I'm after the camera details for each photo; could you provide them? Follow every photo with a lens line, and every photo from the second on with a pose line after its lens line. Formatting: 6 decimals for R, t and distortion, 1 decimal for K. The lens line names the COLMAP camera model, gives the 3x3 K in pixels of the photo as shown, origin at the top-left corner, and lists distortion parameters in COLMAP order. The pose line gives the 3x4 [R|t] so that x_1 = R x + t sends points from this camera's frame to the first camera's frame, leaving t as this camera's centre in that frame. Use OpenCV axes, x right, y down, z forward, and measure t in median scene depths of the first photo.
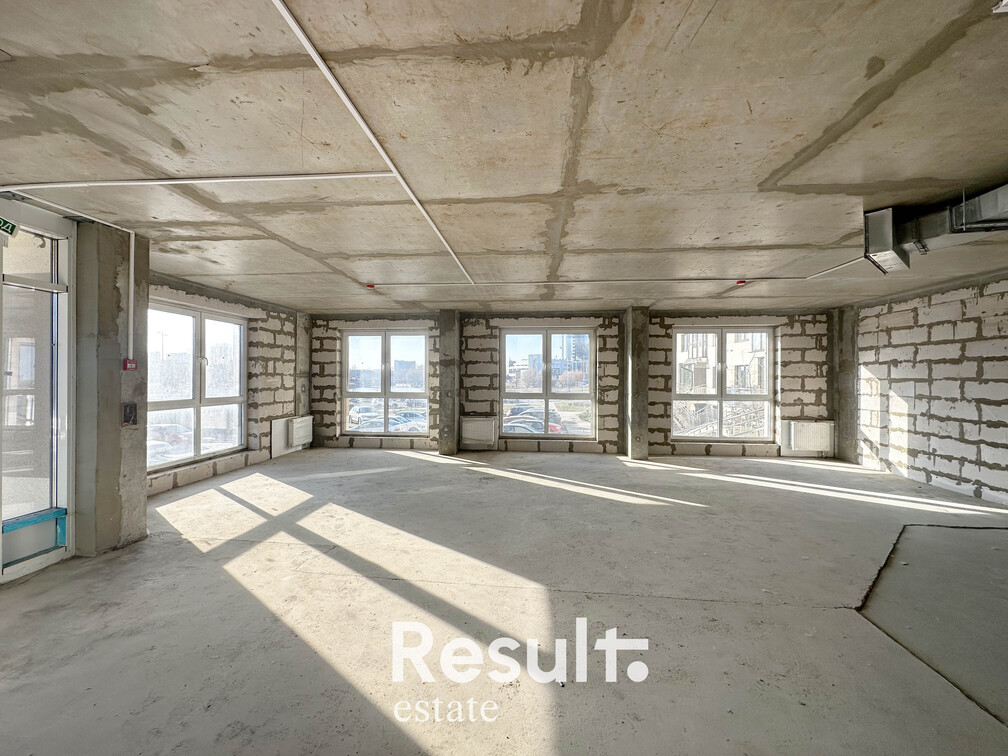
lens RADIAL K [[401.4, 0, 504.3], [0, 401.4, 377.2], [0, 0, 1]] dist [-0.003591, 0.000919]
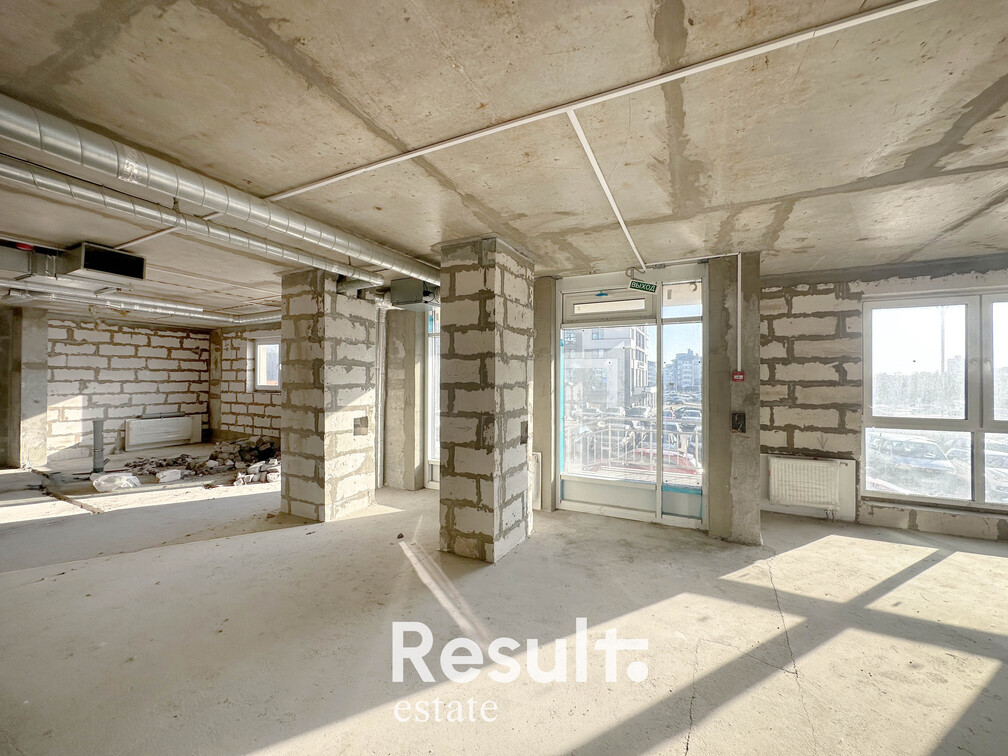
lens RADIAL K [[401.4, 0, 503.1], [0, 401.4, 376.9], [0, 0, 1]] dist [-0.003591, 0.000919]
pose [[-0.362939, -0.012449, -0.931730, 0.194171], [-0.006937, 0.999919, -0.010658, -0.008711], [0.931787, 0.002595, -0.362996, 0.516457]]
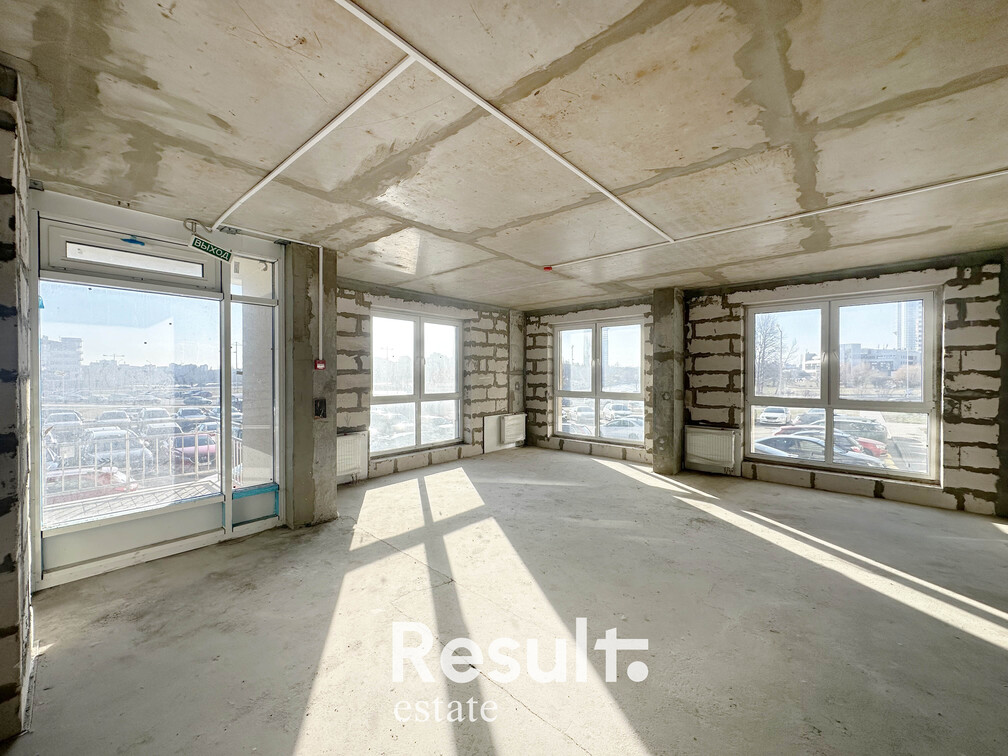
lens RADIAL K [[401.4, 0, 504.1], [0, 401.4, 376.9], [0, 0, 1]] dist [-0.003591, 0.000919]
pose [[0.804957, 0.001795, -0.593330, 0.098618], [0.002121, 0.999980, 0.005902, -0.001343], [0.593329, -0.006009, 0.804937, 0.256343]]
